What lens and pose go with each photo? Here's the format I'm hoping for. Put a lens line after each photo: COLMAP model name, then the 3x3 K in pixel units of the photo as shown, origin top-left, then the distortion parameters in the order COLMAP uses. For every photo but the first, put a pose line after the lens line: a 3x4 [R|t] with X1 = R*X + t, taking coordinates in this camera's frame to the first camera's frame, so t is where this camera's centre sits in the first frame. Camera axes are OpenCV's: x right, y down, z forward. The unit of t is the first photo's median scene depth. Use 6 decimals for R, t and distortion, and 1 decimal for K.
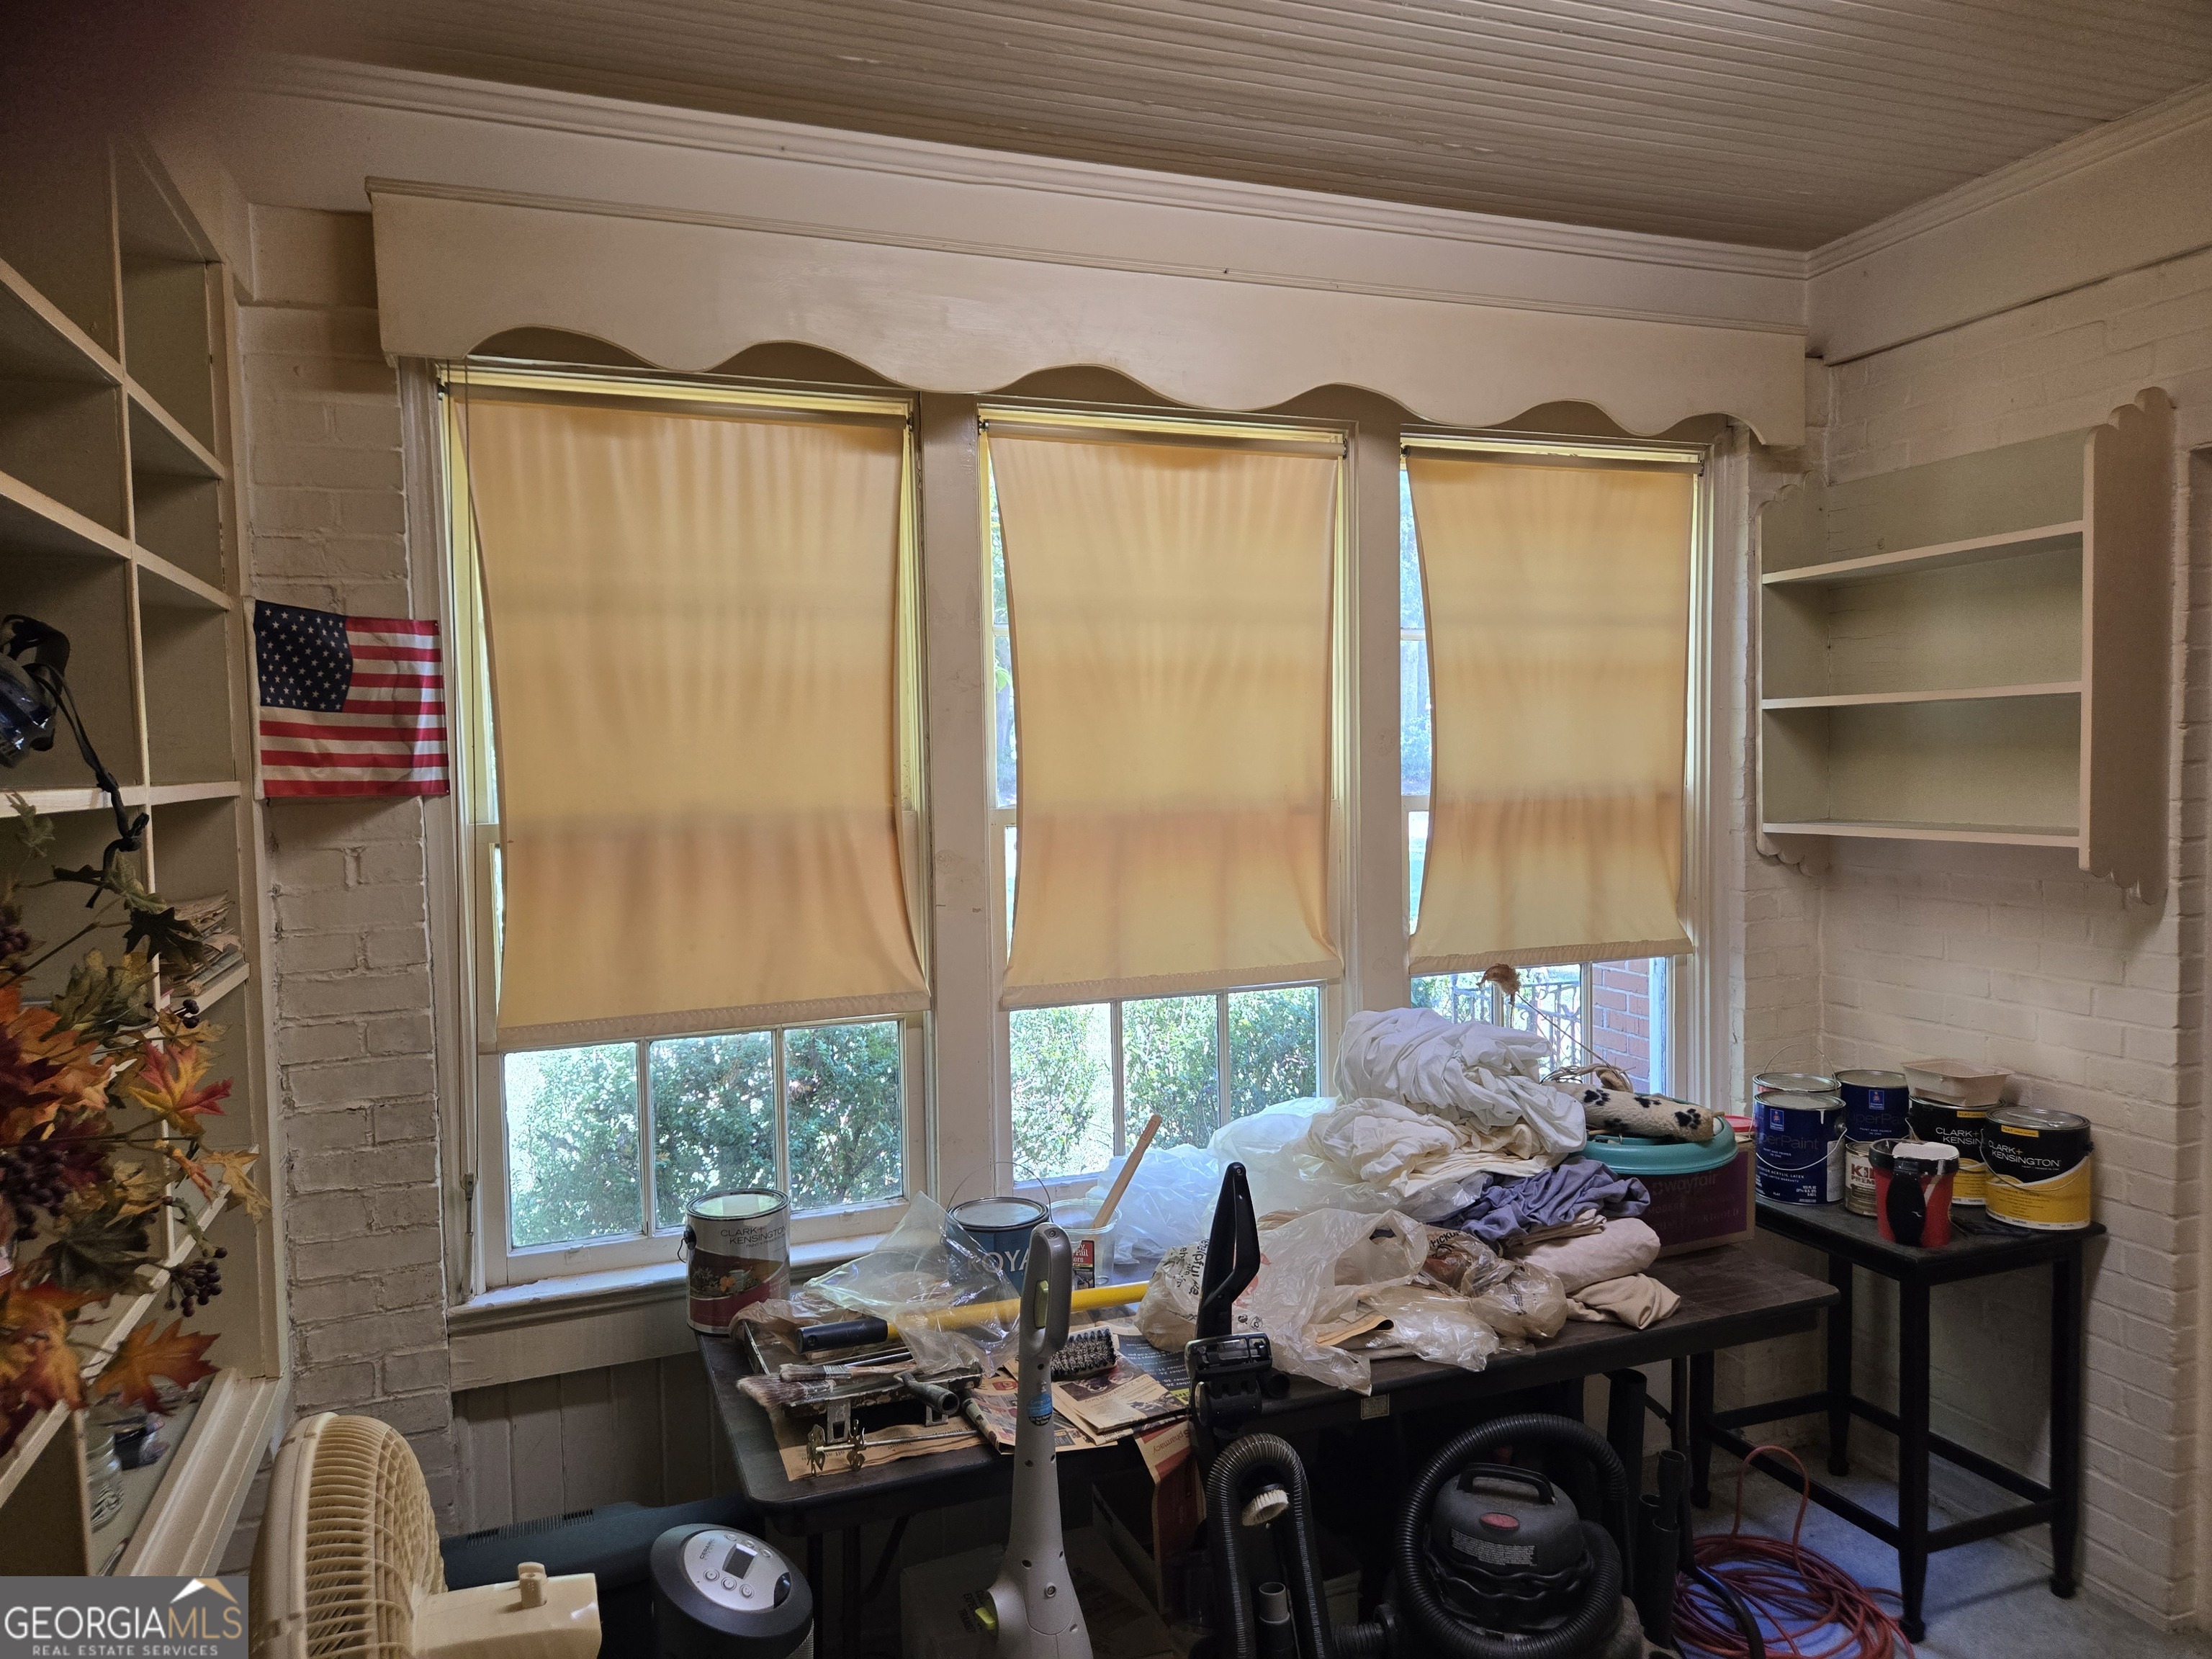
lens RADIAL K [[1486.1, 0, 1105.8], [0, 1486.1, 834.0], [0, 0, 1]] dist [0.041860, -0.017414]
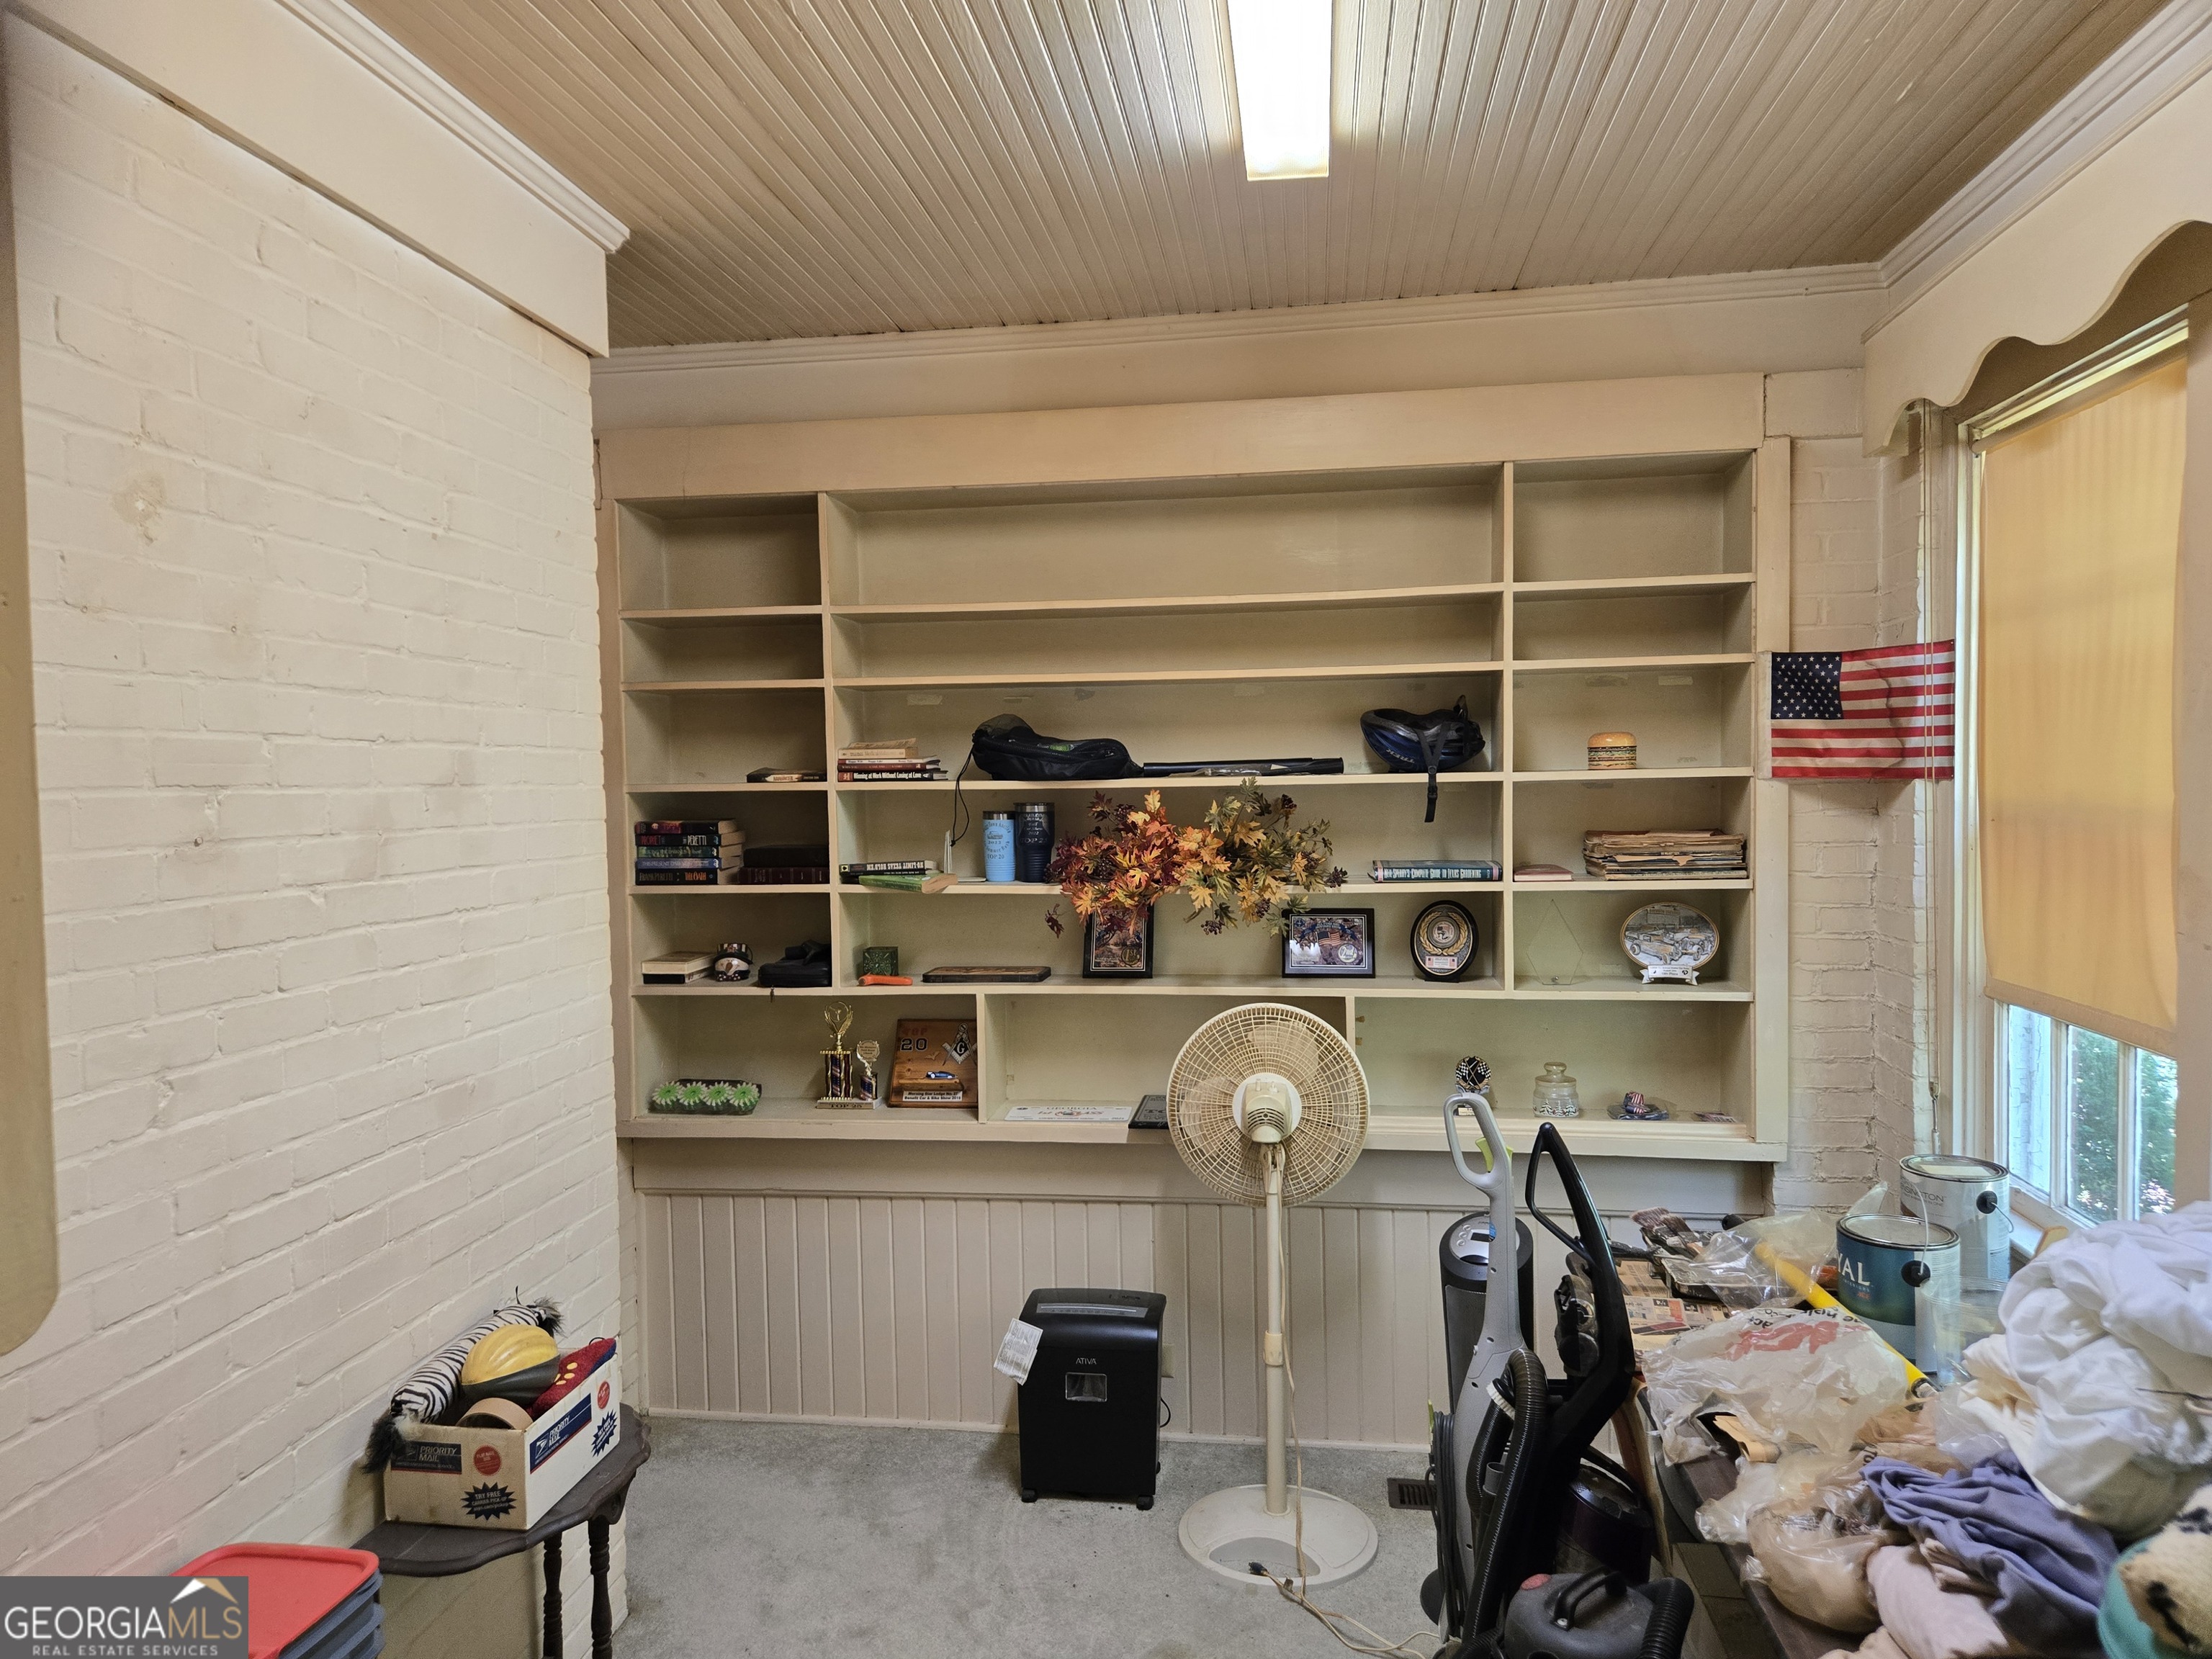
lens RADIAL K [[1486.1, 0, 1102.8], [0, 1486.1, 833.5], [0, 0, 1]] dist [0.041860, -0.017414]
pose [[-0.483369, 0.059964, -0.873361, 1.088486], [-0.020604, 0.996596, 0.079829, -0.071900], [0.875174, 0.056581, -0.480487, 1.074220]]
